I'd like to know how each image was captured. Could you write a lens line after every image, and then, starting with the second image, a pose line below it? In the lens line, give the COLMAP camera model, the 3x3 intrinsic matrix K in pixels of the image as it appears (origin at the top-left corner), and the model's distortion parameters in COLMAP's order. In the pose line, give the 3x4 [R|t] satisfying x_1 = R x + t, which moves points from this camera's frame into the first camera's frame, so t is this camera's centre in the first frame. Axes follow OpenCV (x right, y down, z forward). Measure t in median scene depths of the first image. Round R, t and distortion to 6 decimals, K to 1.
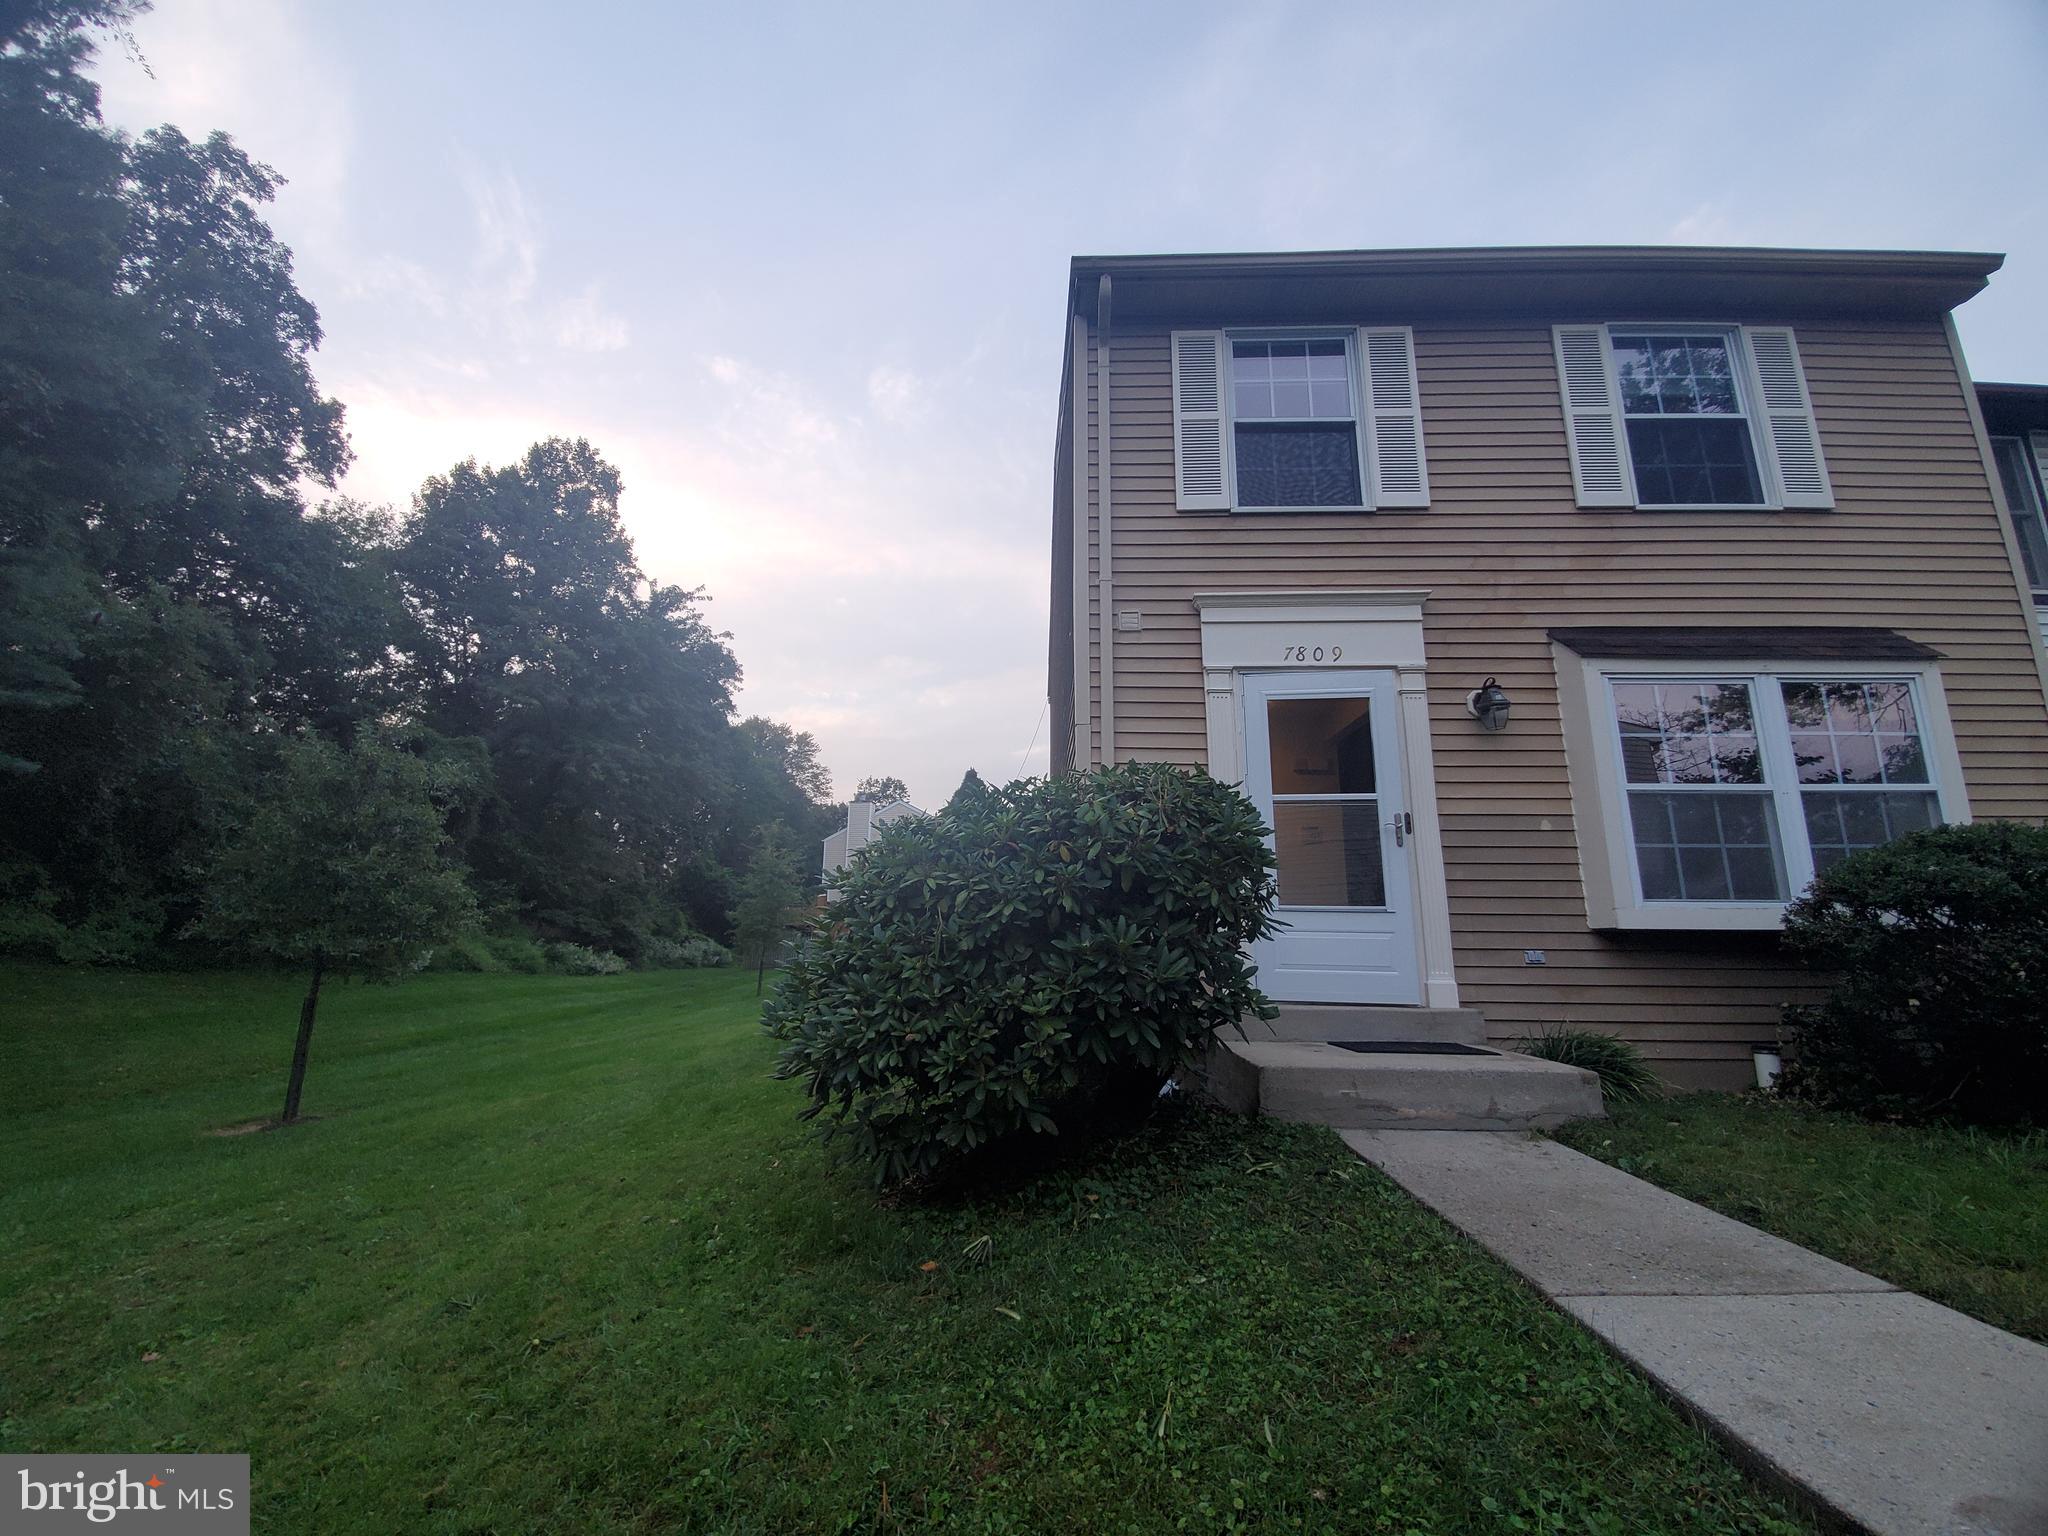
lens RADIAL K [[817.1, 0, 1024.0], [0, 817.1, 768.0], [0, 0, 1]] dist [0.002253, -0.012315]
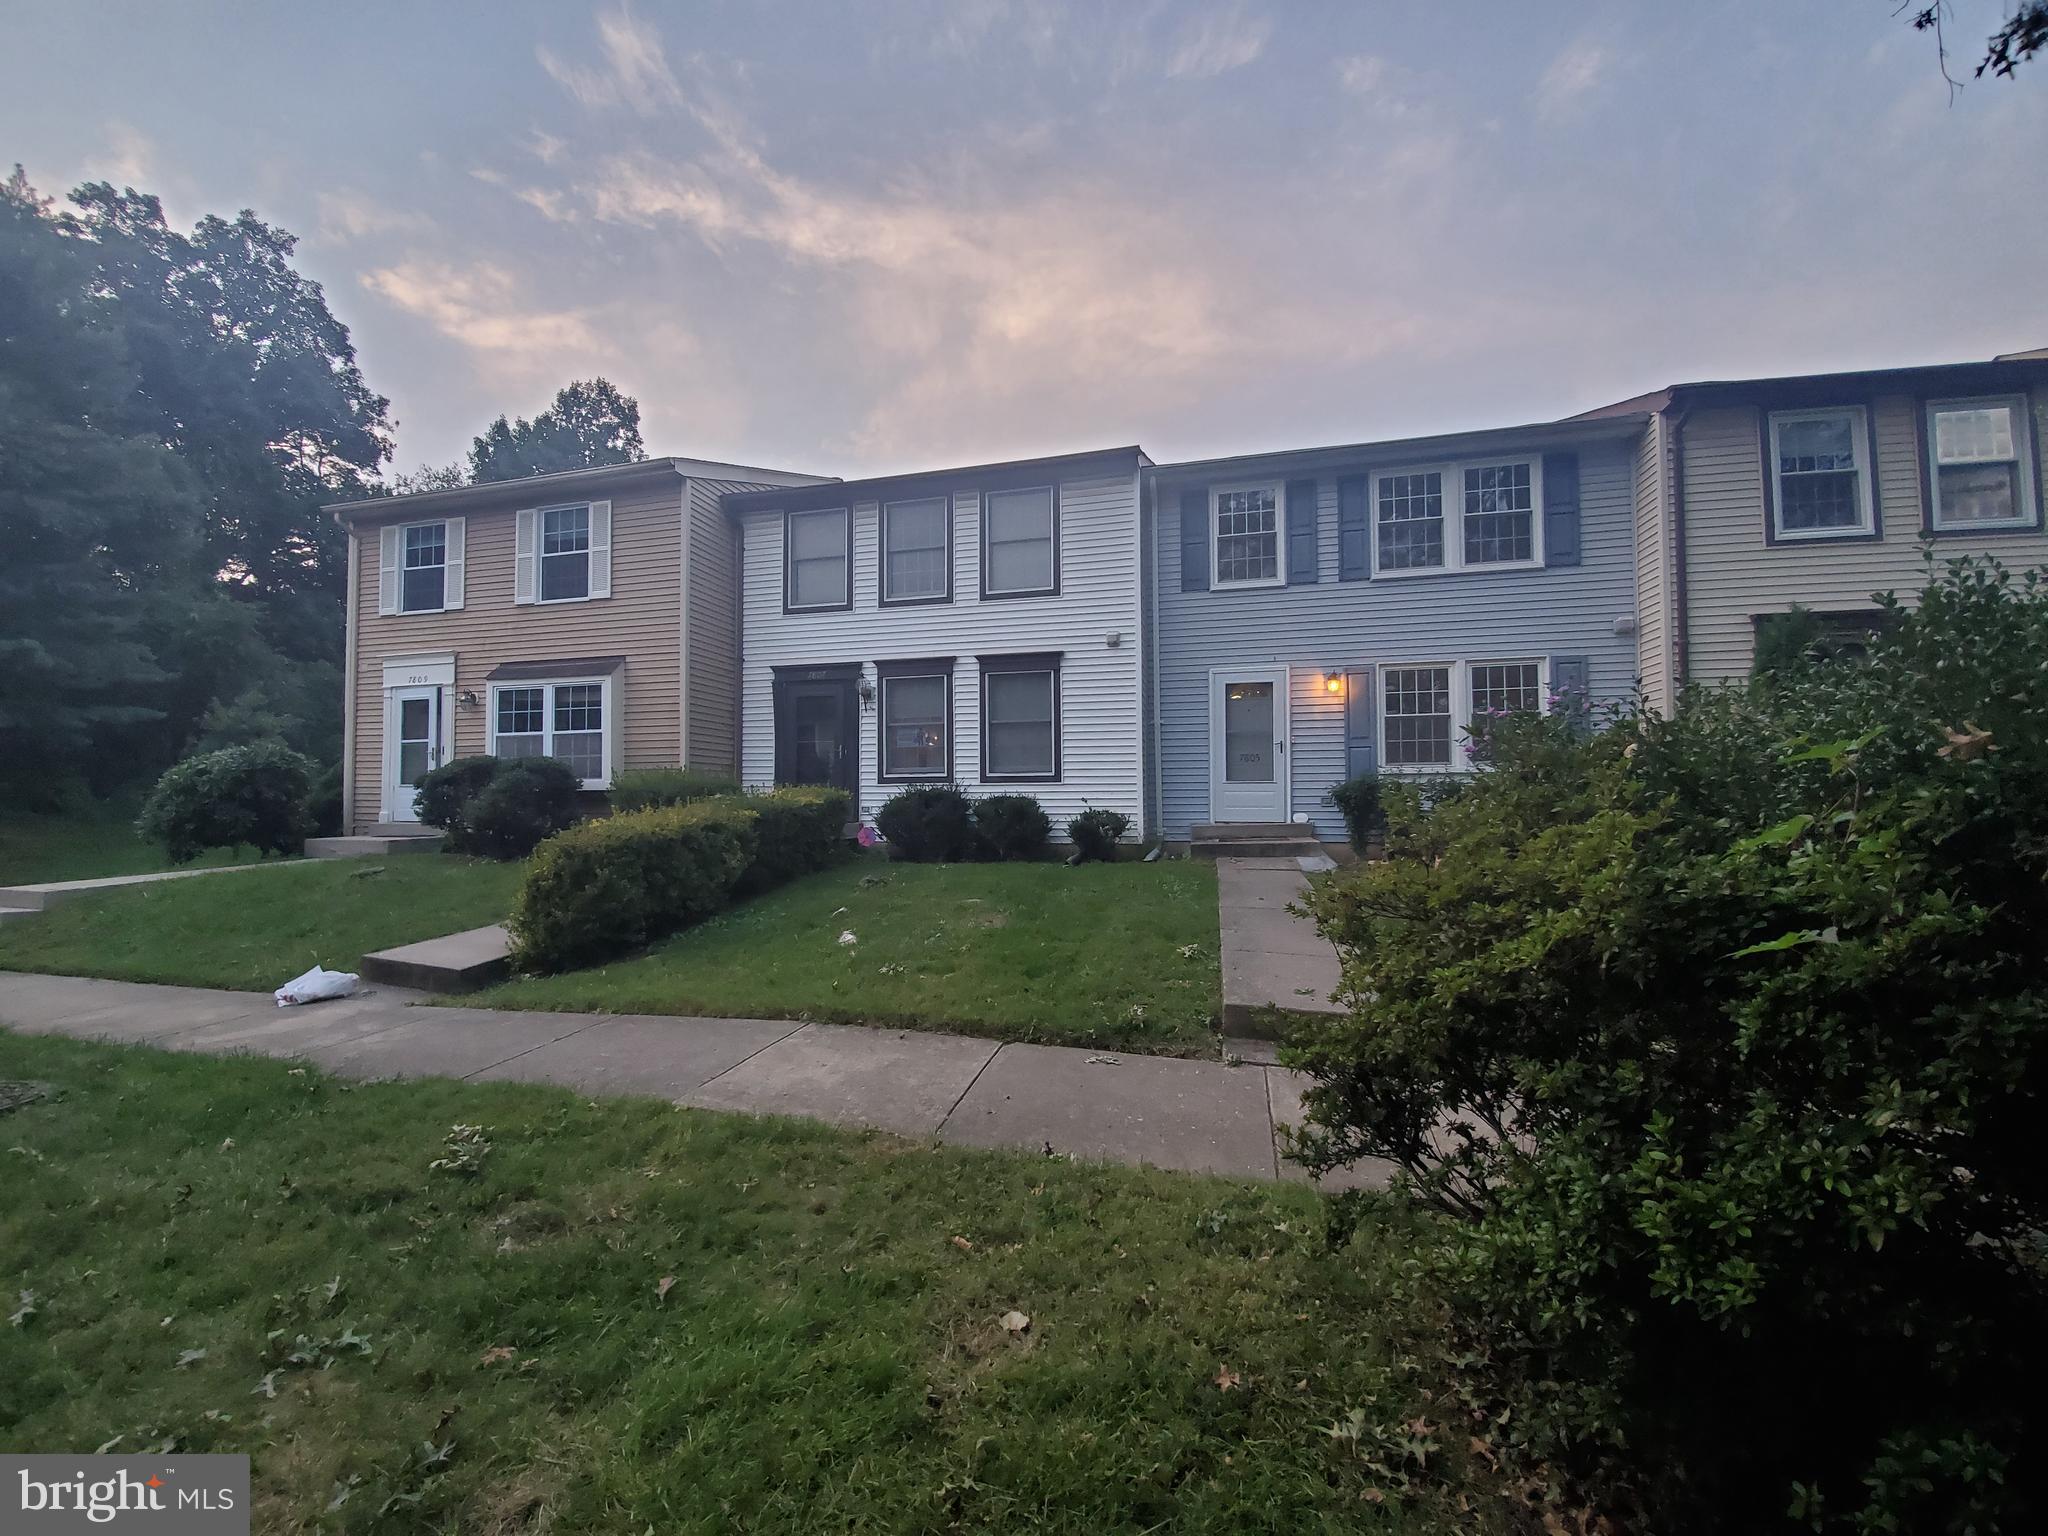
lens RADIAL K [[814.1, 0, 1024.0], [0, 814.1, 768.0], [0, 0, 1]] dist [0.002749, -0.015915]
pose [[0.979058, -0.029735, -0.201400, 2.406845], [0.065810, 0.982389, 0.174874, -0.173488], [0.192653, -0.184466, 0.963772, -0.925207]]
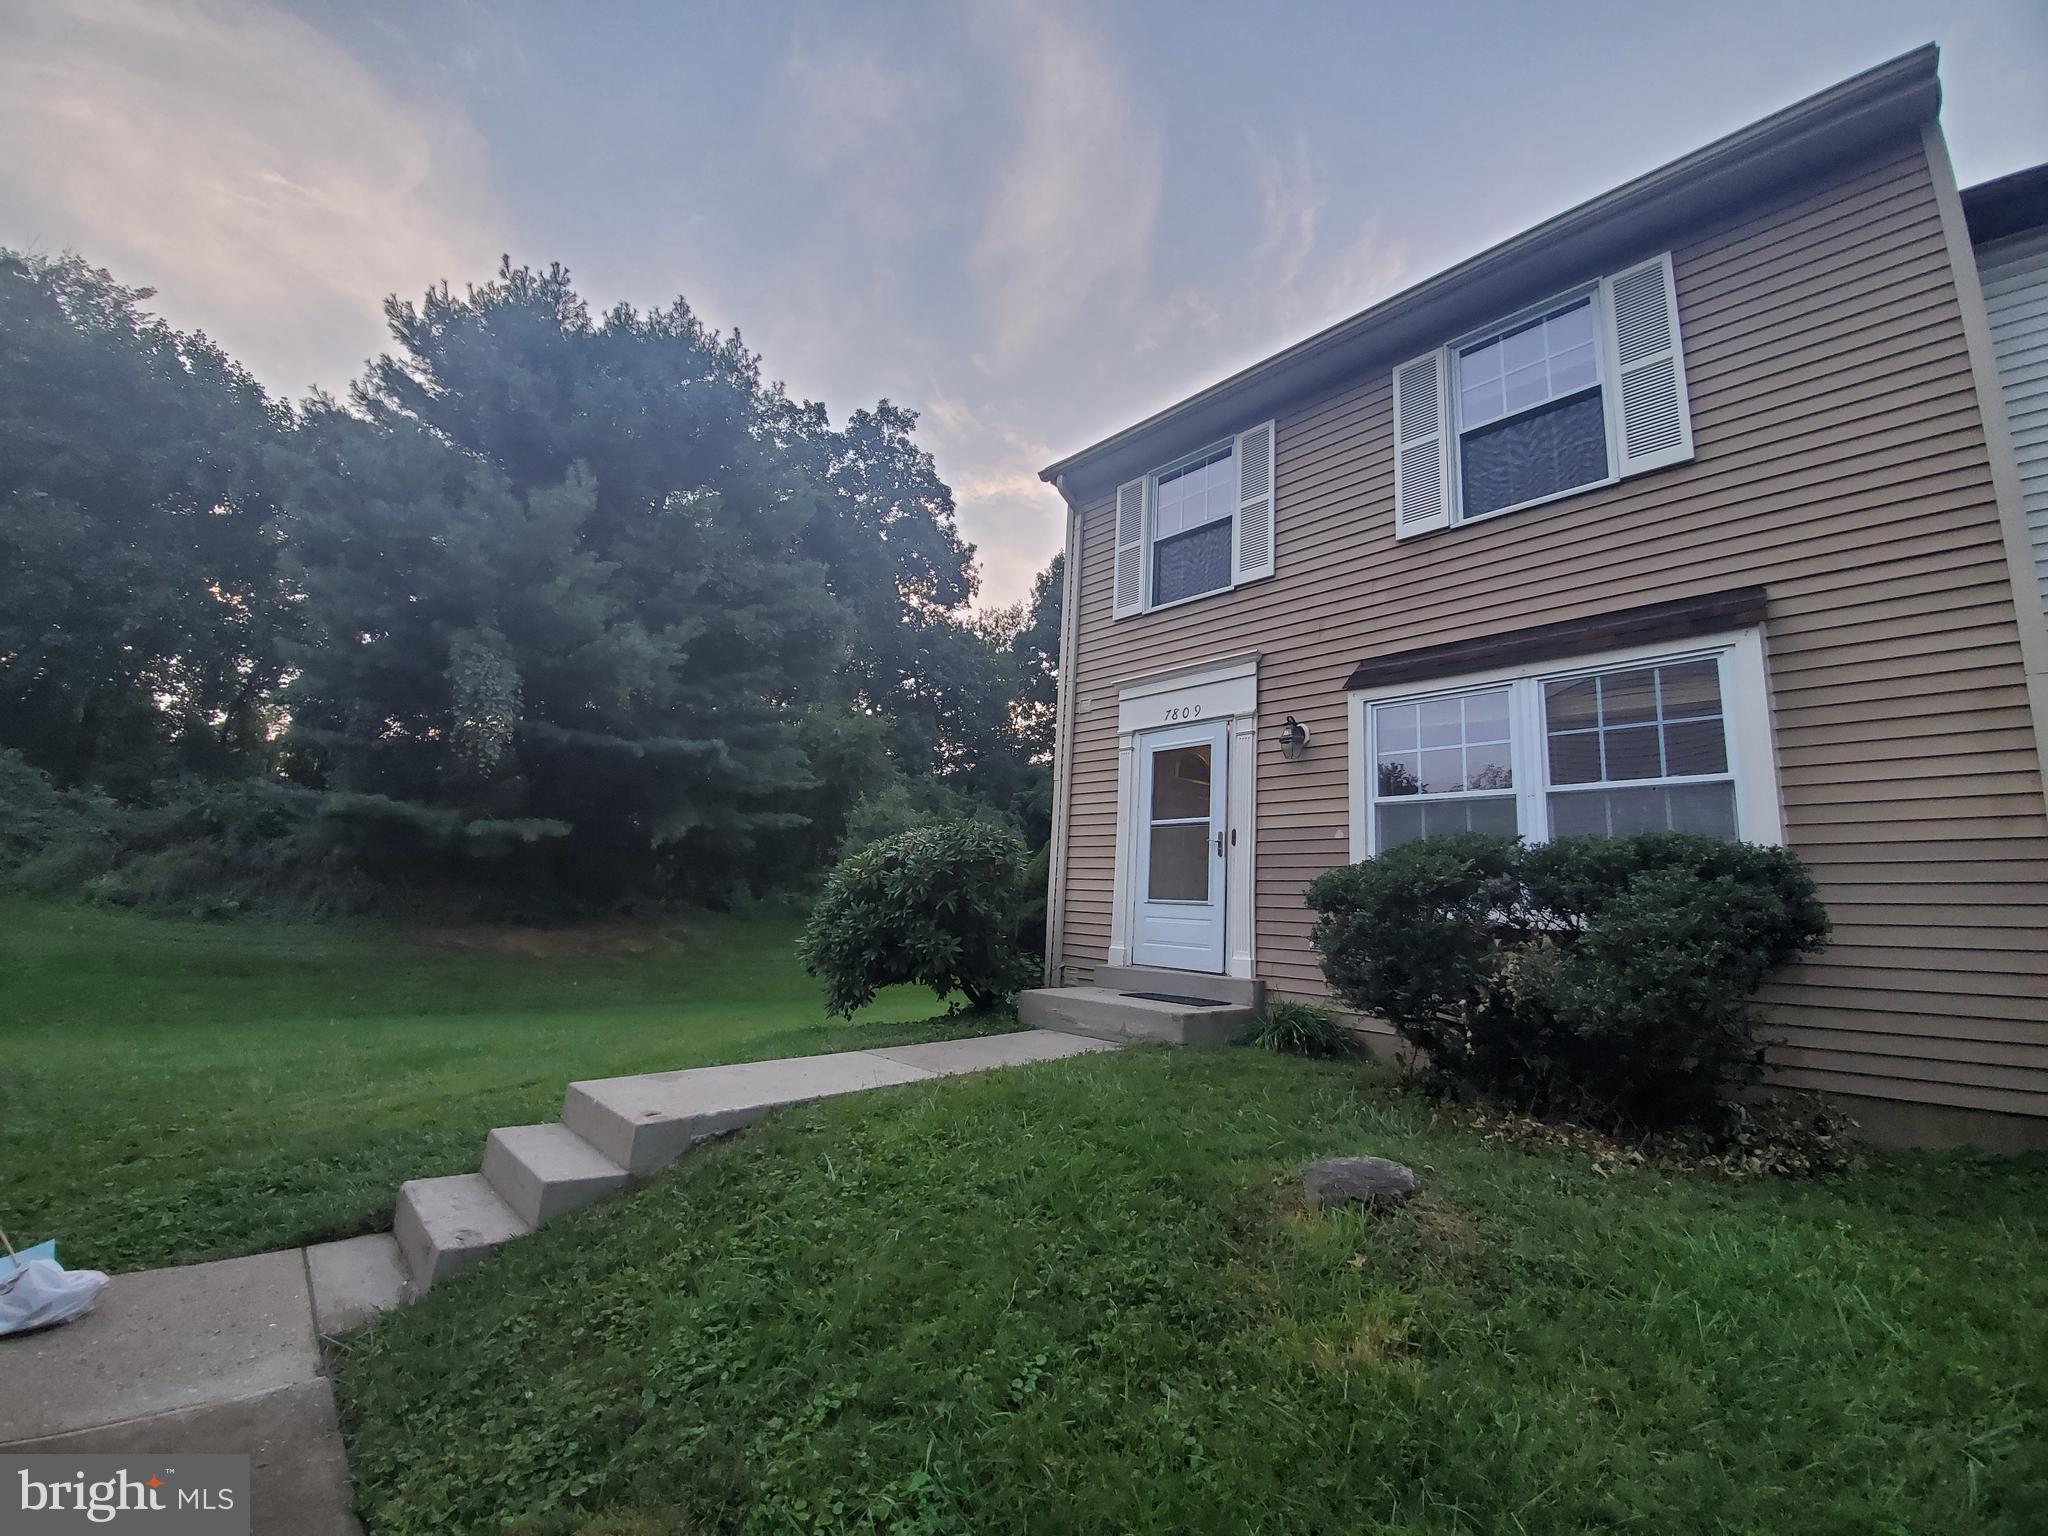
lens RADIAL K [[817.1, 0, 1024.0], [0, 817.1, 768.0], [0, 0, 1]] dist [0.002253, -0.012315]
pose [[0.729647, -0.097546, -0.676831, 1.007713], [0.106460, 0.993909, -0.028476, -0.036902], [0.675486, -0.051278, 0.735588, -0.162926]]
